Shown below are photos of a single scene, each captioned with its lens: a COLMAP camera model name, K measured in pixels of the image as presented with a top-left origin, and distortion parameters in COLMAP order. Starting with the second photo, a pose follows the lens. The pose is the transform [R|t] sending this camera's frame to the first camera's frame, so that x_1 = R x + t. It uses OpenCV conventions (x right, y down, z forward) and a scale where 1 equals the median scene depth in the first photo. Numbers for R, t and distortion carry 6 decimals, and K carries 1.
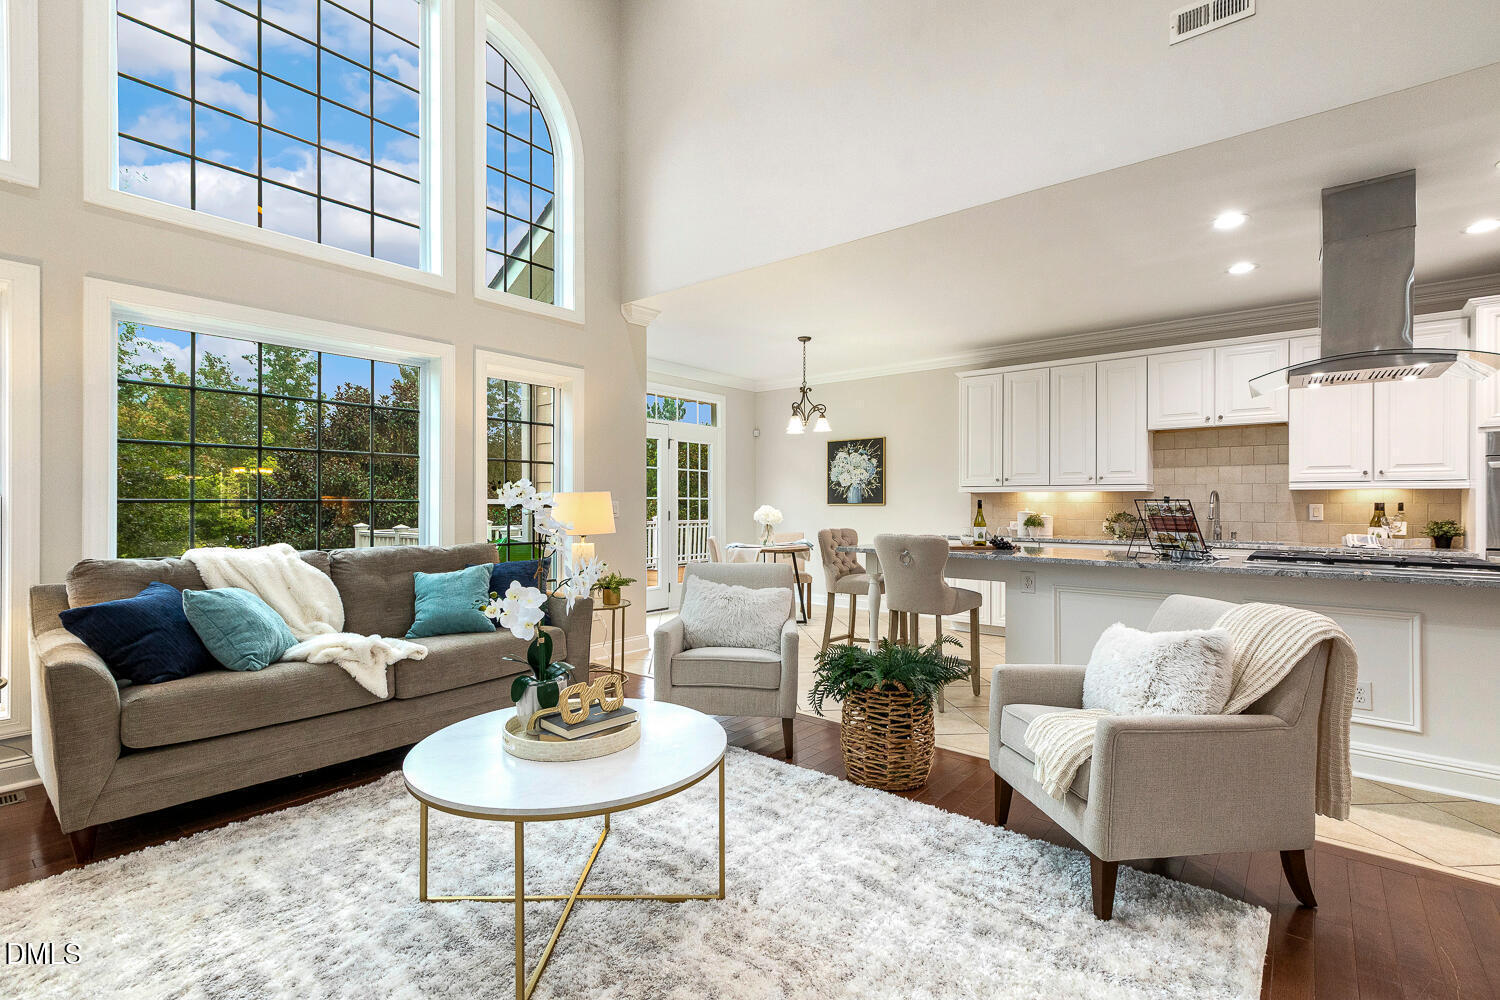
lens RADIAL K [[679.1, 0, 753.5], [0, 679.1, 509.1], [0, 0, 1]] dist [-0.001651, -0.001127]
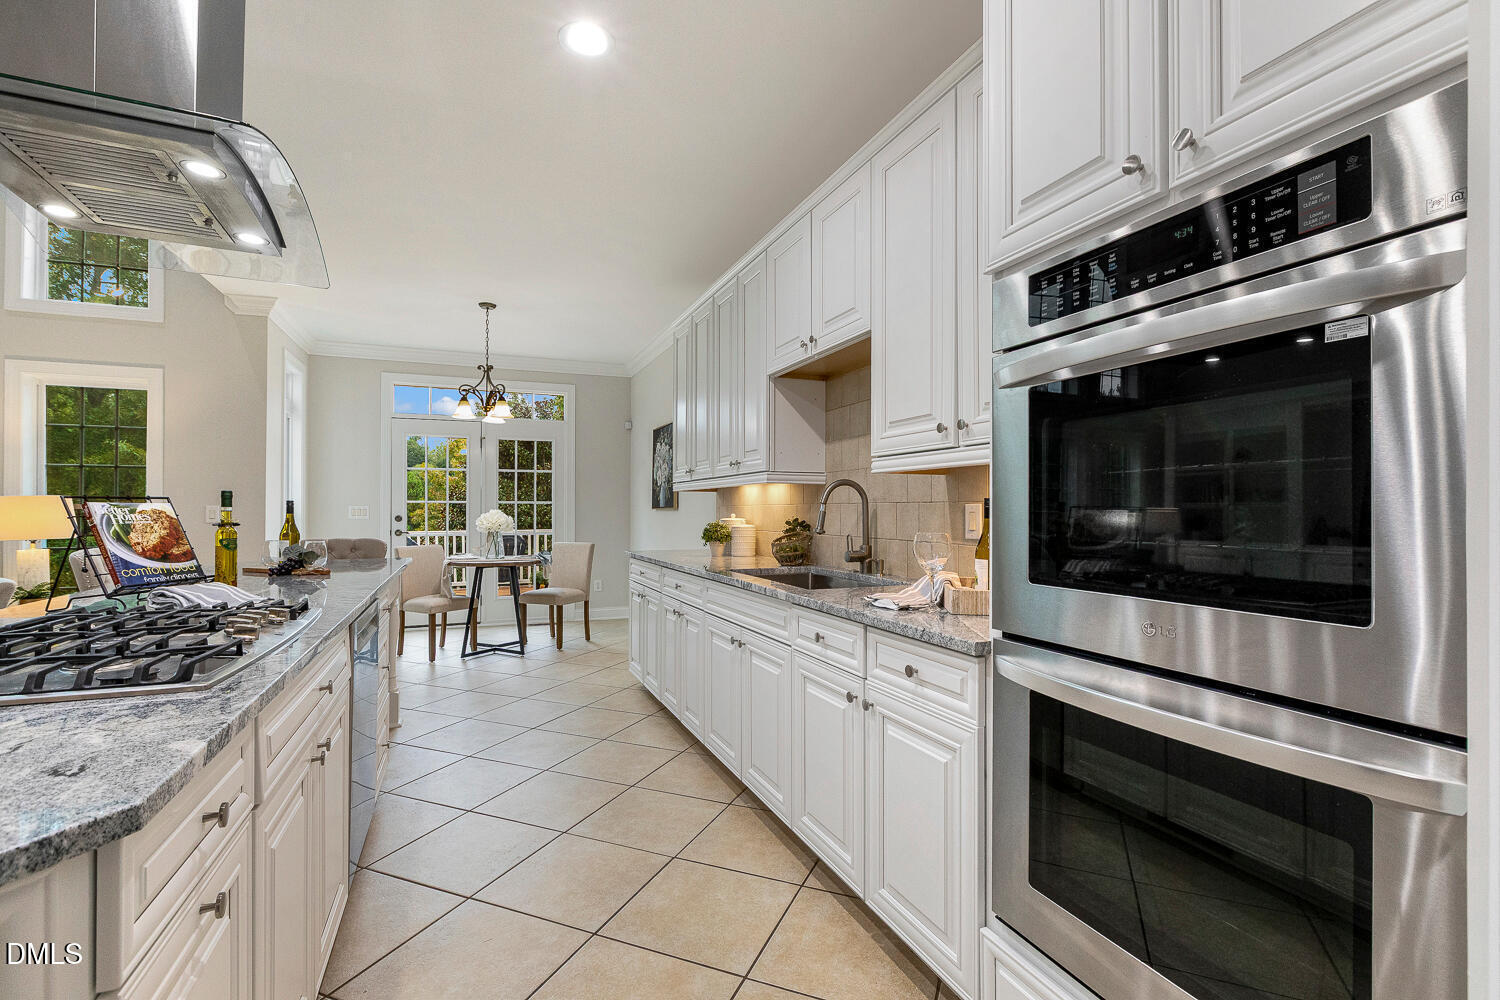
lens RADIAL K [[679.1, 0, 744.4], [0, 679.1, 504.4], [0, 0, 1]] dist [-0.001651, -0.001127]
pose [[0.883171, -0.005785, -0.469015, 0.608234], [-0.000656, 0.999908, -0.013568, -0.000799], [0.469050, 0.012291, 0.883086, 0.355103]]
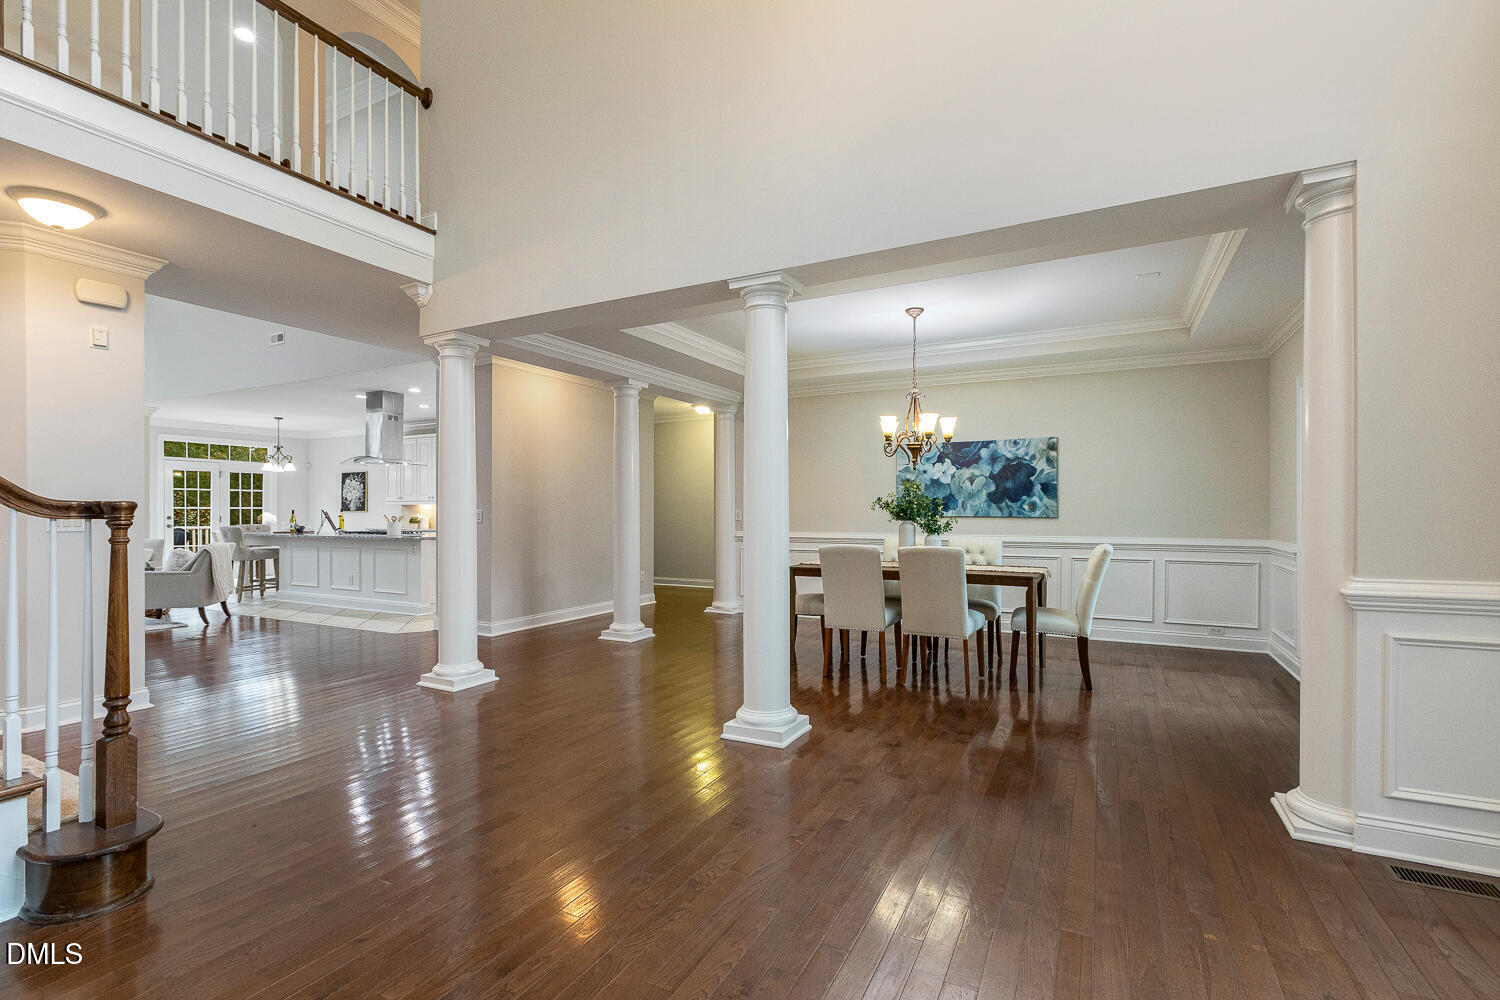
lens RADIAL K [[679.1, 0, 754.2], [0, 679.1, 502.3], [0, 0, 1]] dist [-0.001651, -0.001127]
pose [[0.975205, -0.002156, 0.221291, 0.742603], [0.005761, 0.999861, -0.015644, 0.002198], [-0.221226, 0.016531, 0.975082, -0.831498]]
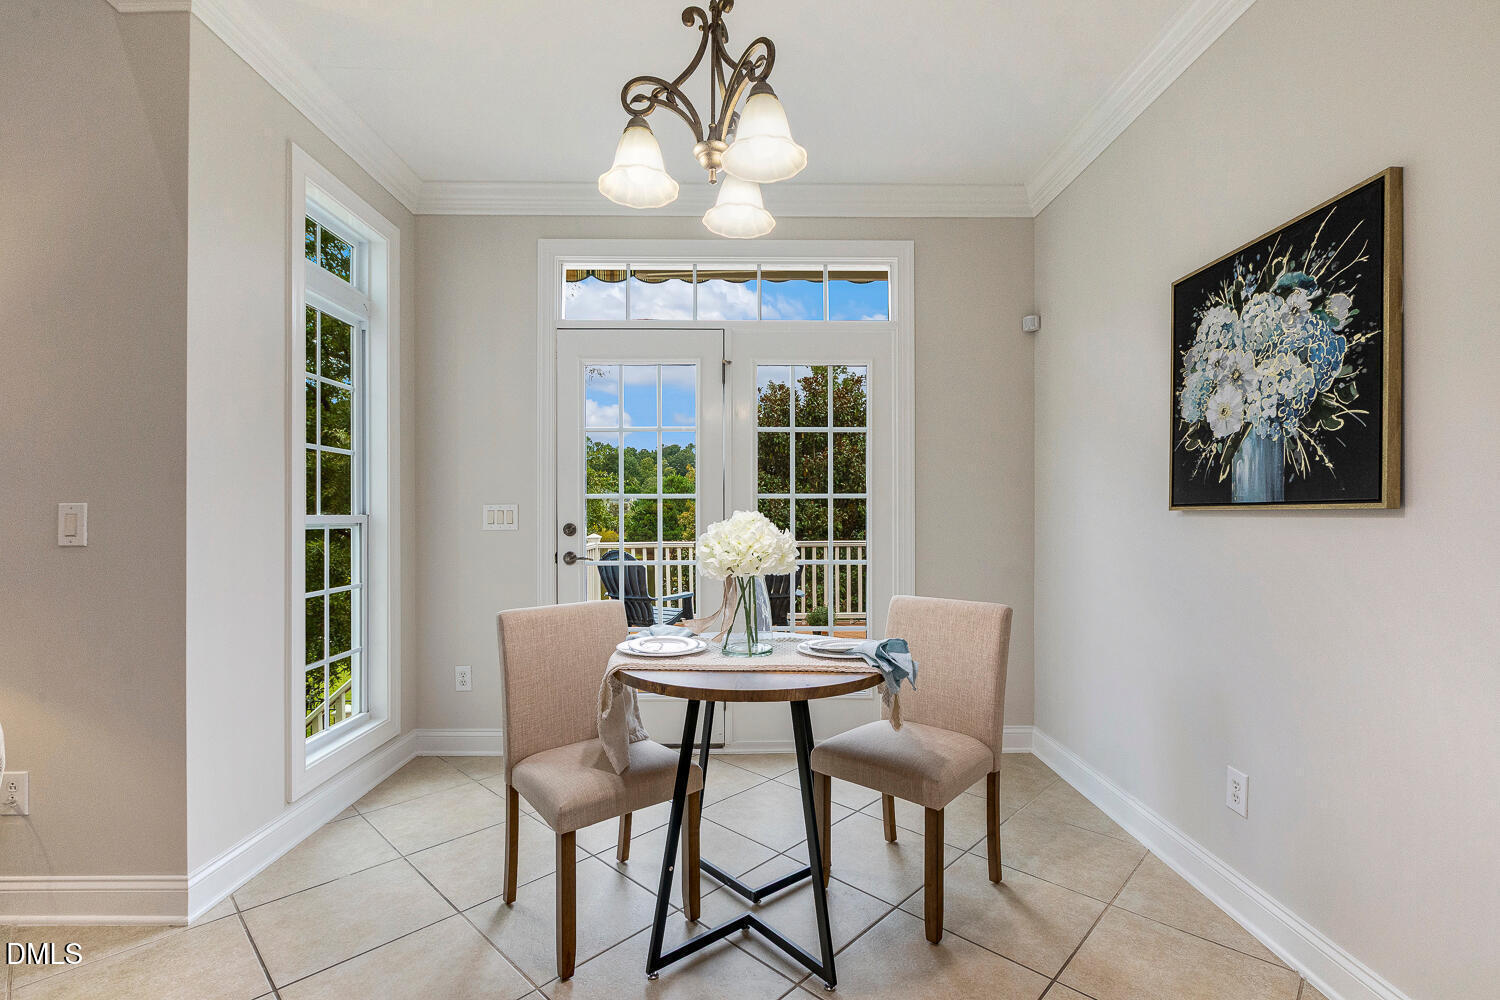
lens RADIAL K [[679.1, 0, 748.3], [0, 679.1, 514.4], [0, 0, 1]] dist [-0.001651, -0.001127]
pose [[0.655387, 0.001629, -0.755291, 0.215103], [-0.001194, 0.999999, 0.001121, -0.004620], [0.755292, 0.000167, 0.655388, 0.713815]]
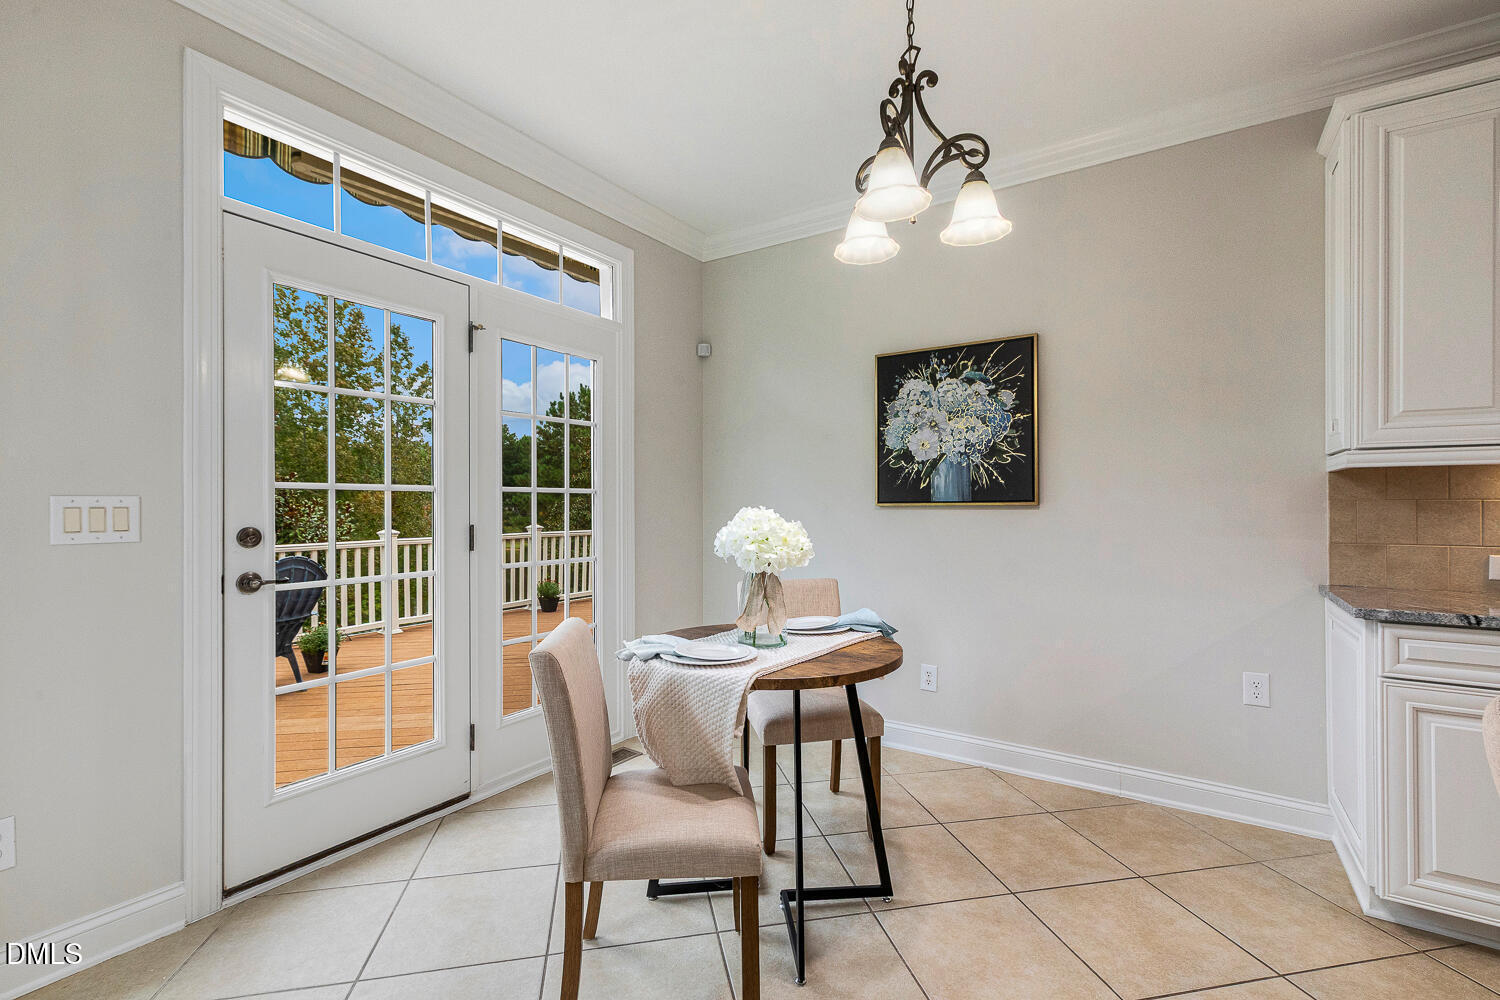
lens RADIAL K [[664.6, 0, 758.9], [0, 664.6, 502.0], [0, 0, 1]] dist [0.001336, 0.000252]
pose [[0.993412, -0.002091, 0.114580, -0.012431], [0.002838, 0.999976, -0.006351, -0.006228], [-0.114564, 0.006634, 0.993394, 0.622890]]
